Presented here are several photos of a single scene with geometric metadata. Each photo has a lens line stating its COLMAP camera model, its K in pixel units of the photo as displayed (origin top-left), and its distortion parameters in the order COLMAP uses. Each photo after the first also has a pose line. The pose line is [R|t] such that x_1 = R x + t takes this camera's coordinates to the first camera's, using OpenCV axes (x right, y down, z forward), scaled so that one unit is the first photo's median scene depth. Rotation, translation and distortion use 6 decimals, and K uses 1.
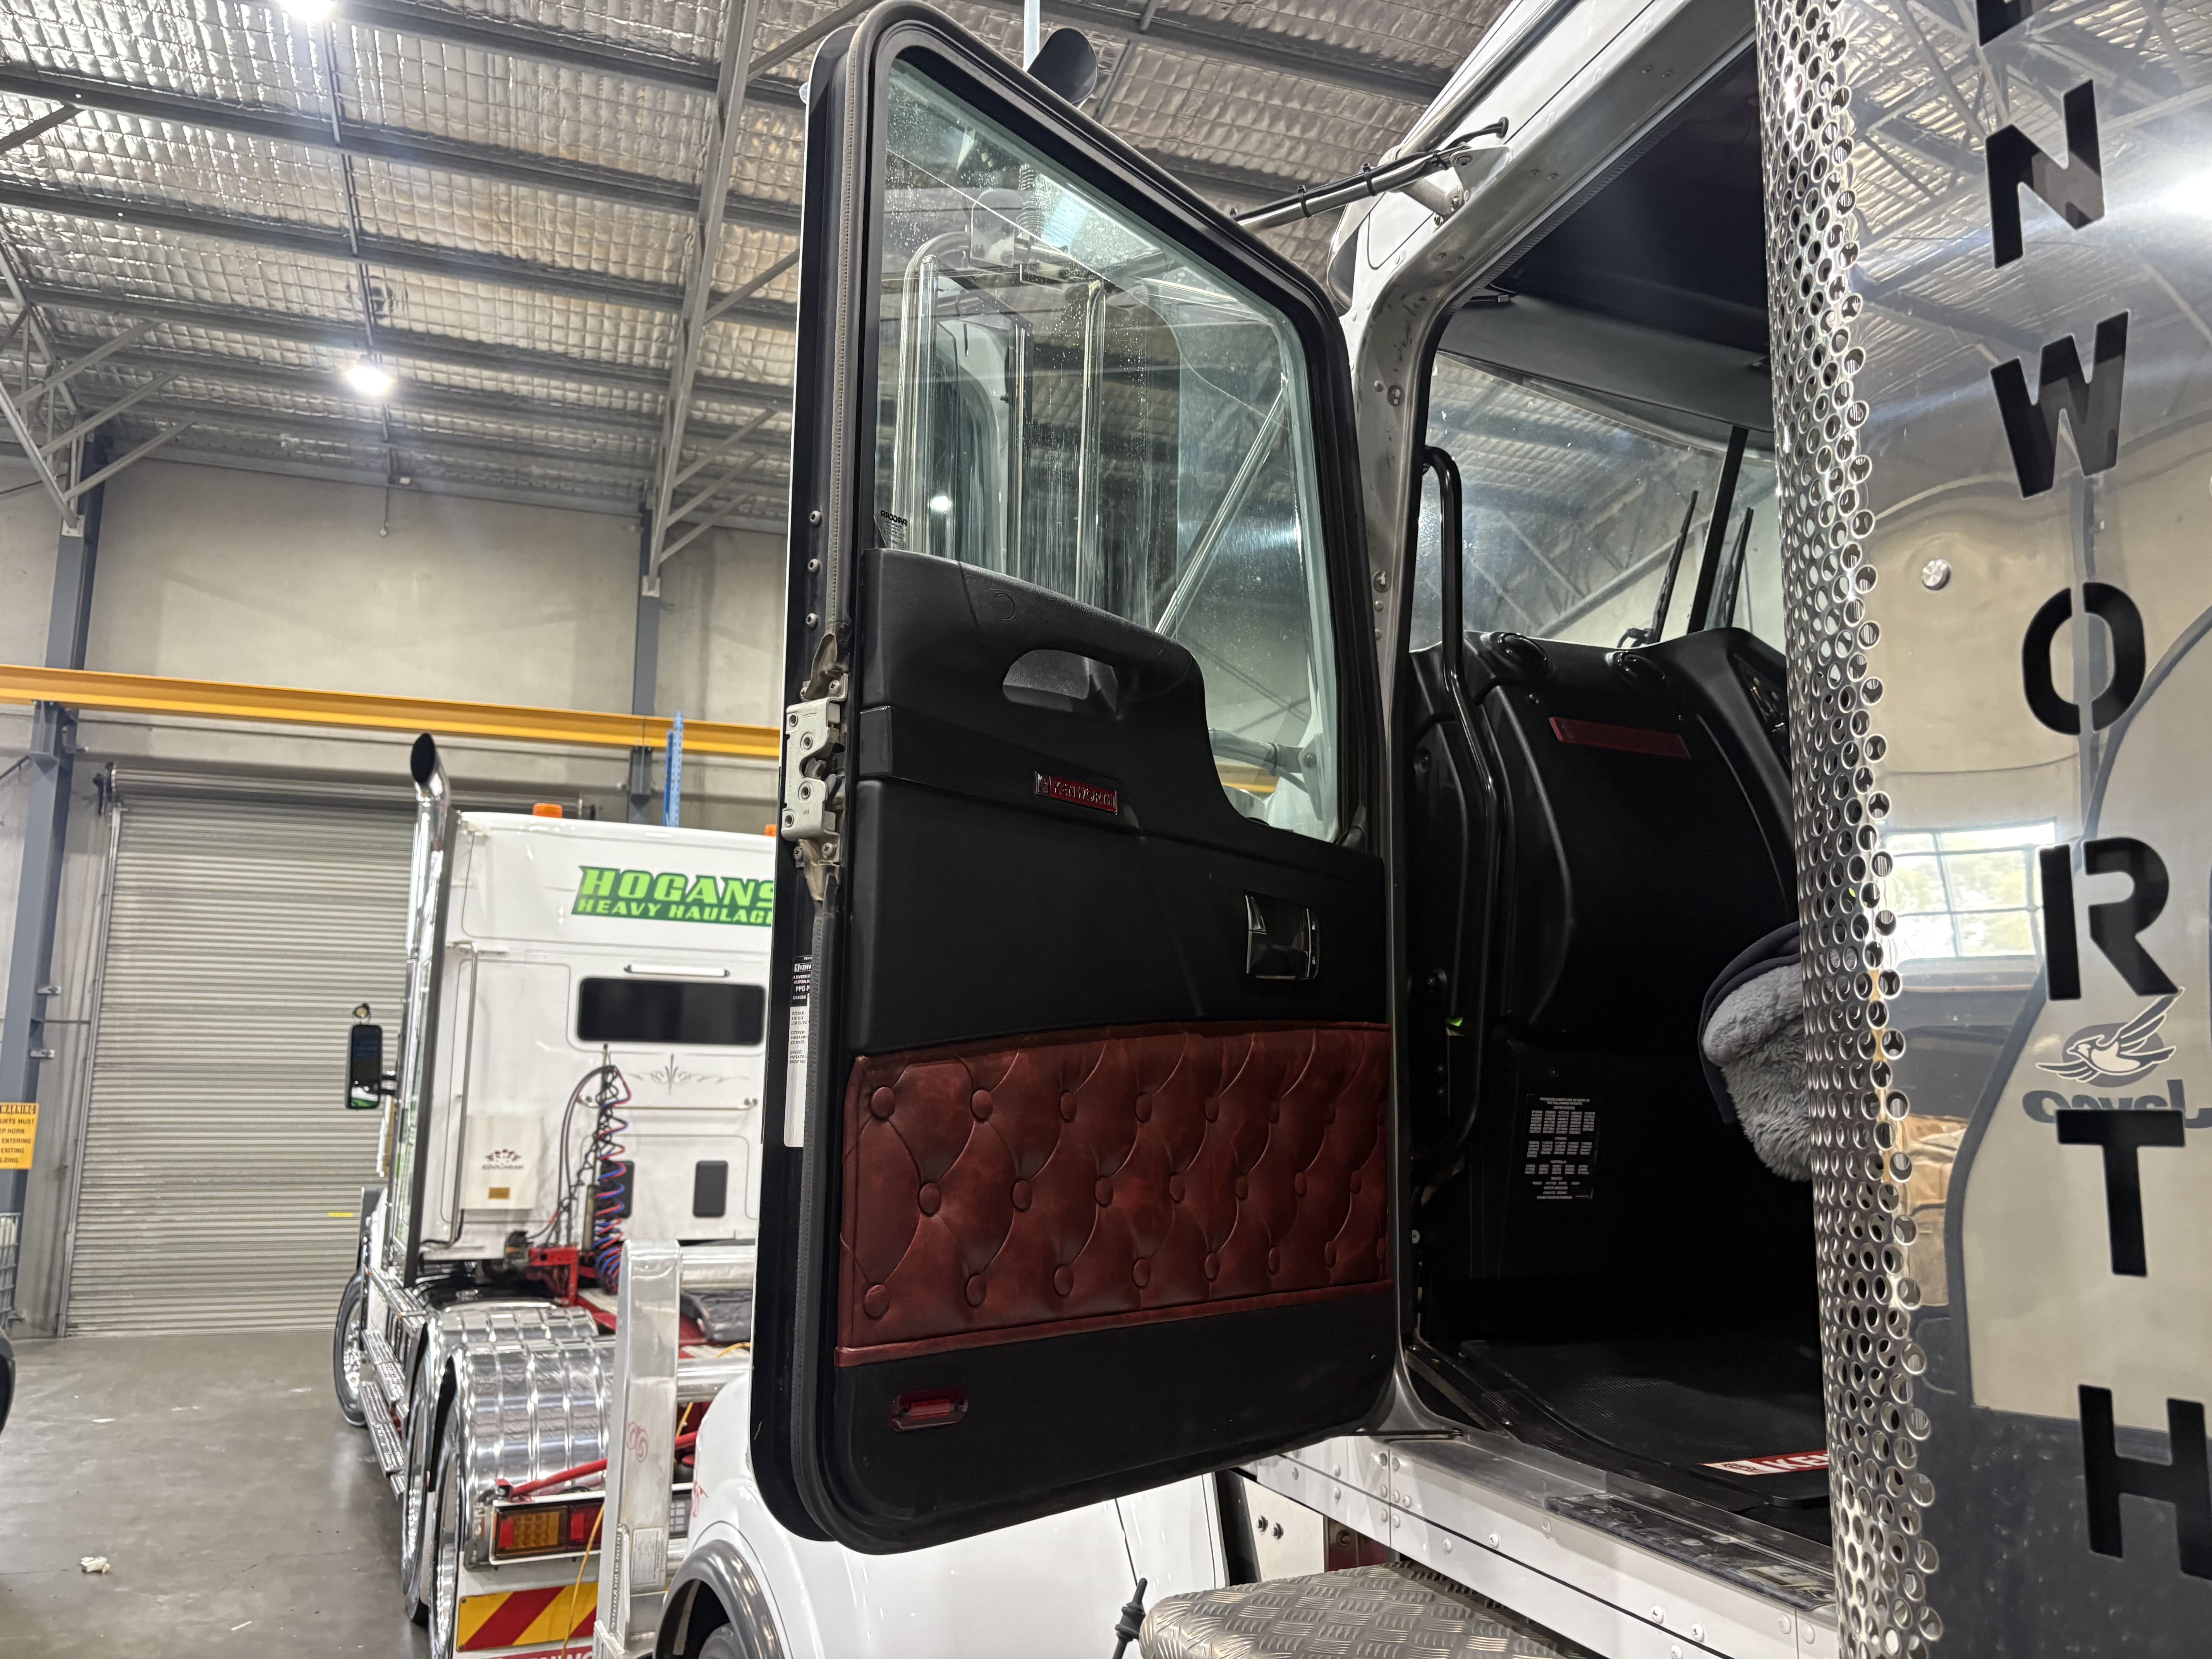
lens RADIAL K [[1752.0, 0, 1110.1], [0, 1752.0, 744.5], [0, 0, 1]] dist [0.035462, -0.003644]
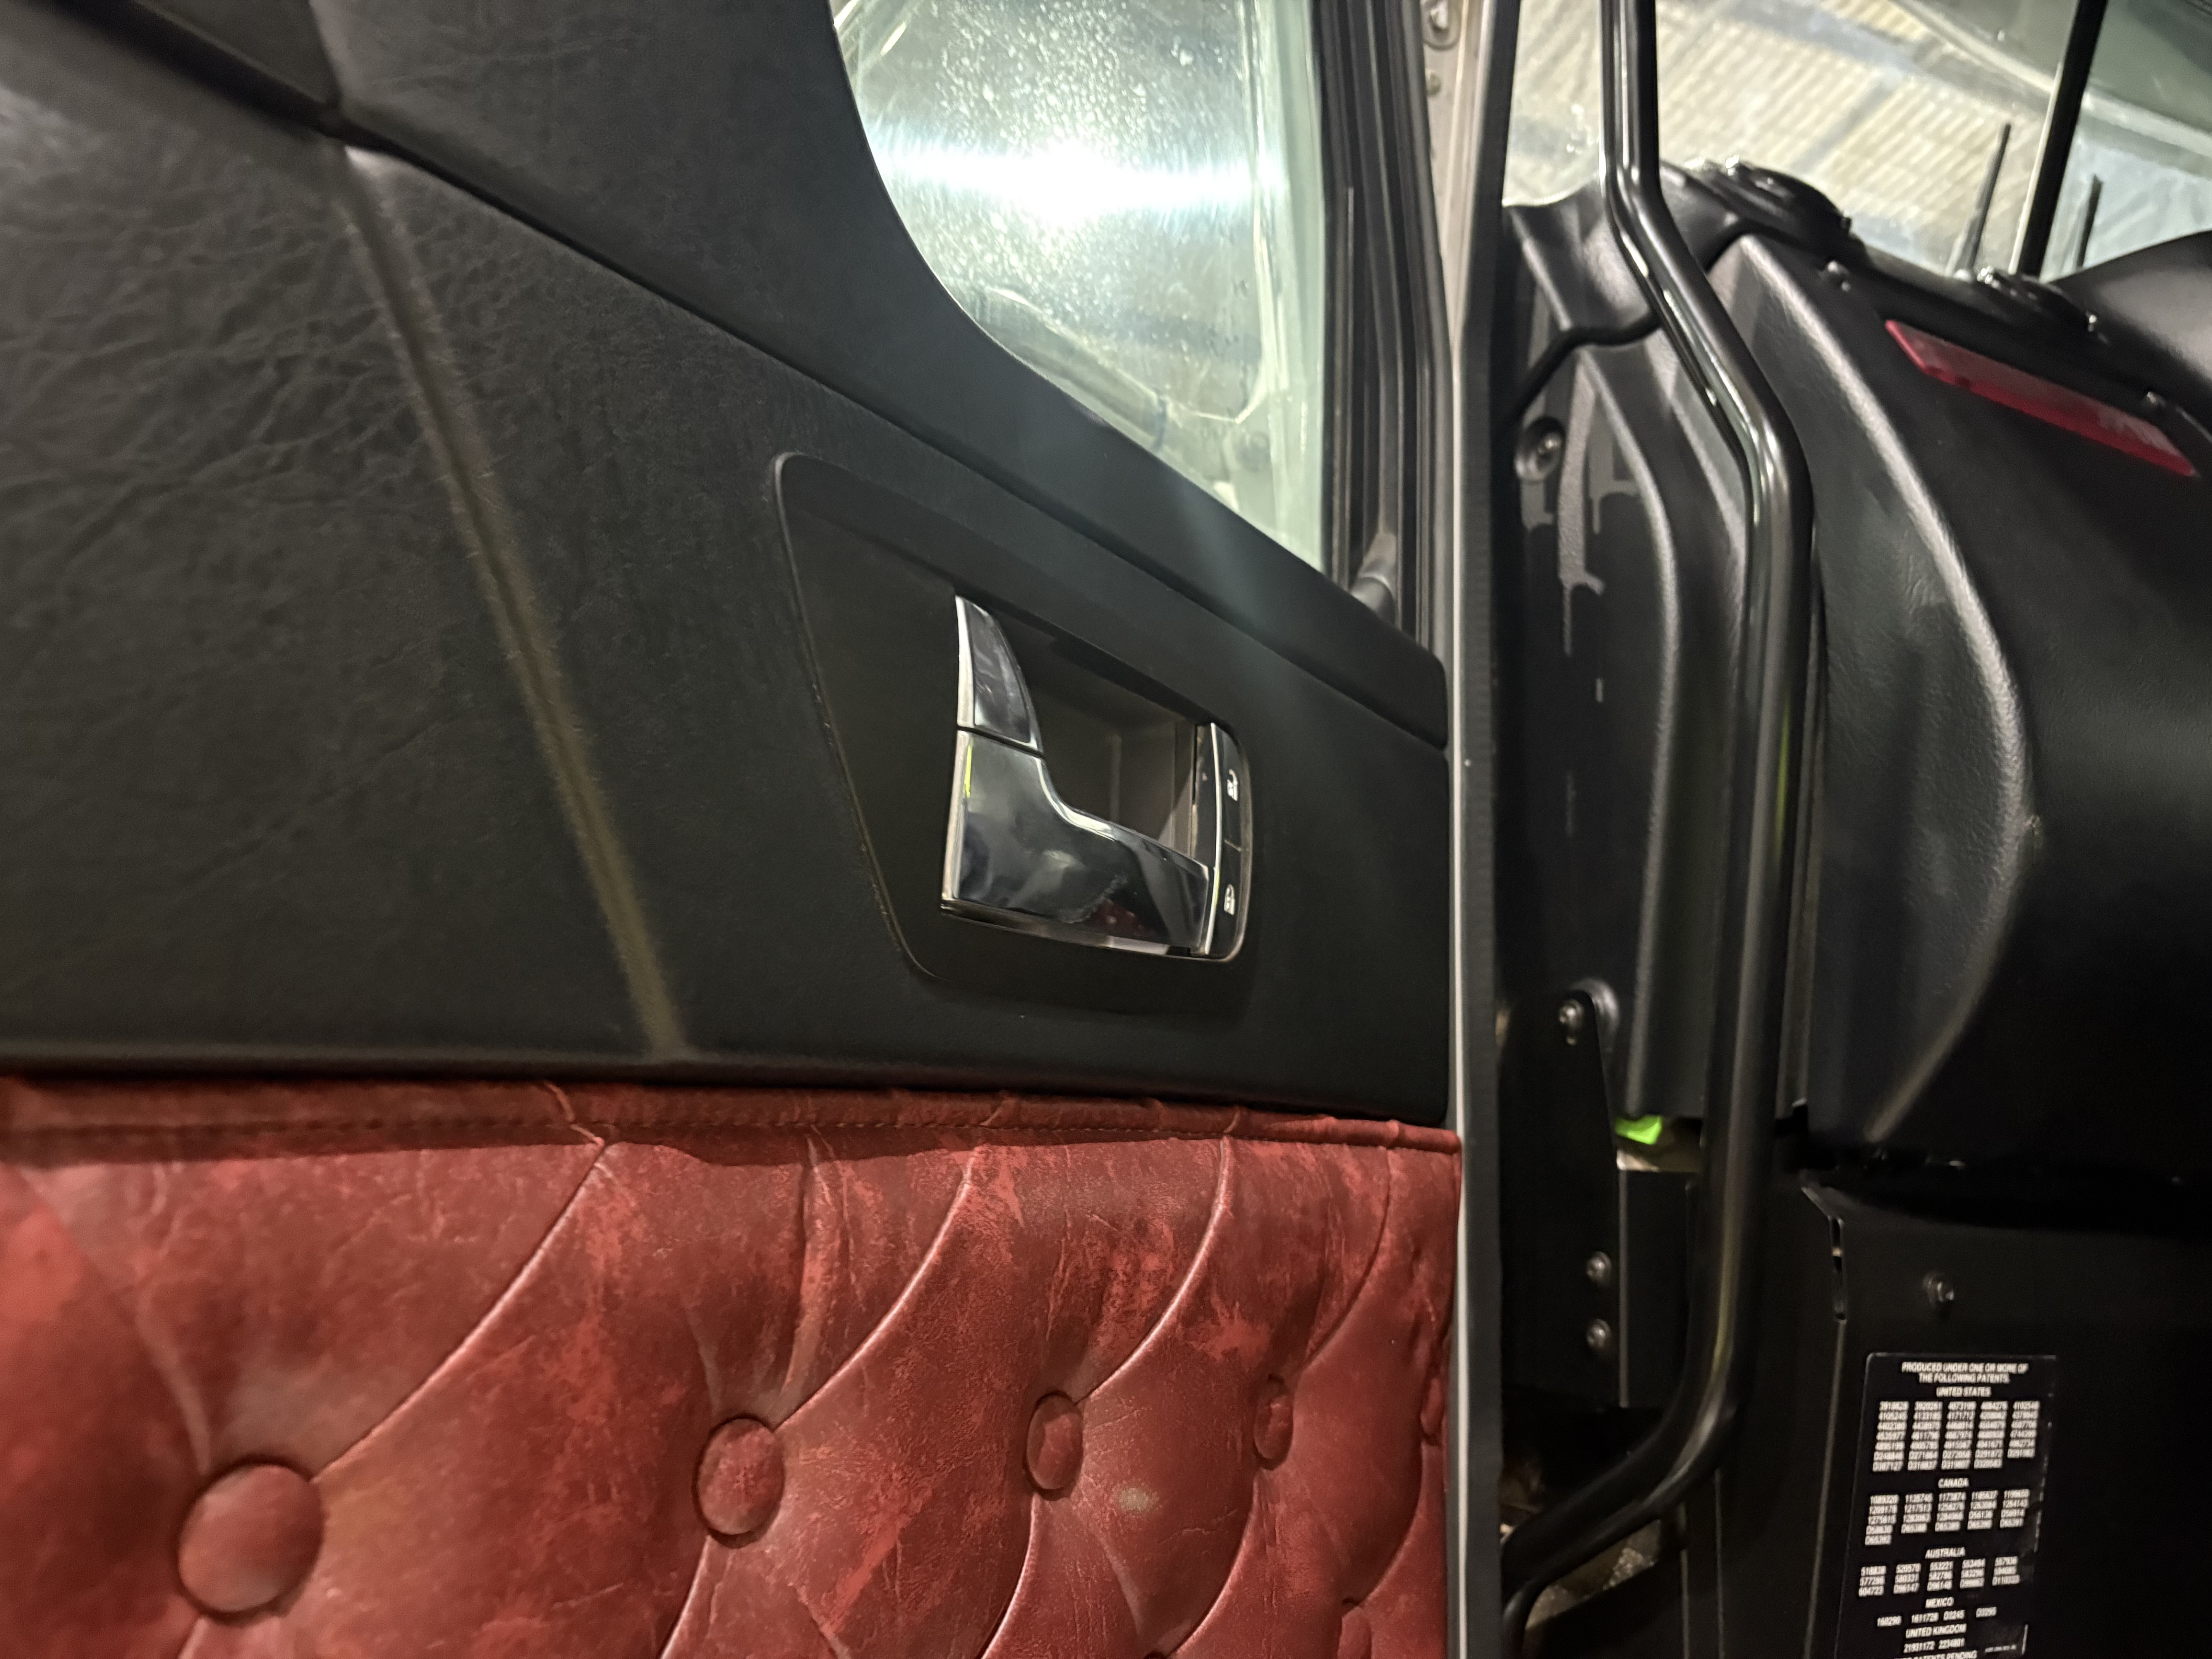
lens RADIAL K [[1696.6, 0, 1101.9], [0, 1696.6, 826.5], [0, 0, 1]] dist [0.025538, -0.010460]
pose [[0.999614, 0.026151, 0.009419, 0.085961], [-0.025920, 0.999380, -0.023833, 0.109688], [-0.010036, 0.023580, 0.999672, 0.669287]]
